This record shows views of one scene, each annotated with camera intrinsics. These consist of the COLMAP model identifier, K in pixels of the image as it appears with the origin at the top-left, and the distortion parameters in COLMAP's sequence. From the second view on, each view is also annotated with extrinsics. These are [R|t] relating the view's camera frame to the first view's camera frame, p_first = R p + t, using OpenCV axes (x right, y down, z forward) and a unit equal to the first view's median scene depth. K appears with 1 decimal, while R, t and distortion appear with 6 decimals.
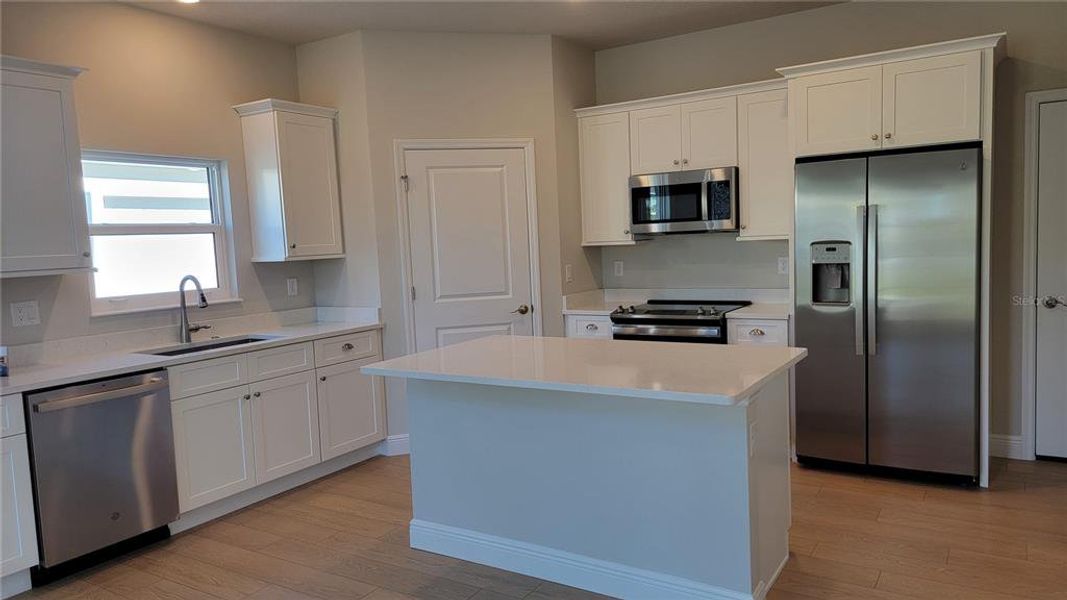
lens RADIAL K [[742.3, 0, 531.7], [0, 742.3, 297.8], [0, 0, 1]] dist [0.032705, -0.005963]
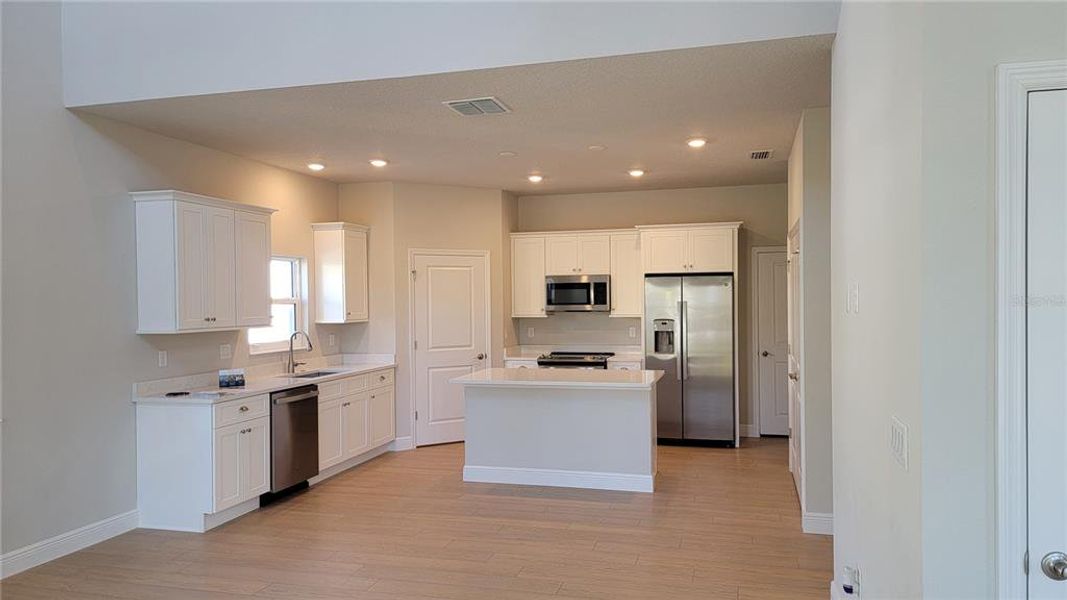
lens RADIAL K [[742.3, 0, 536.9], [0, 742.3, 301.7], [0, 0, 1]] dist [0.032705, -0.005963]
pose [[0.958139, 0.031475, 0.284569, -0.396774], [-0.006974, 0.996209, -0.086707, 0.039998], [-0.286219, 0.081093, 0.954726, -0.629724]]
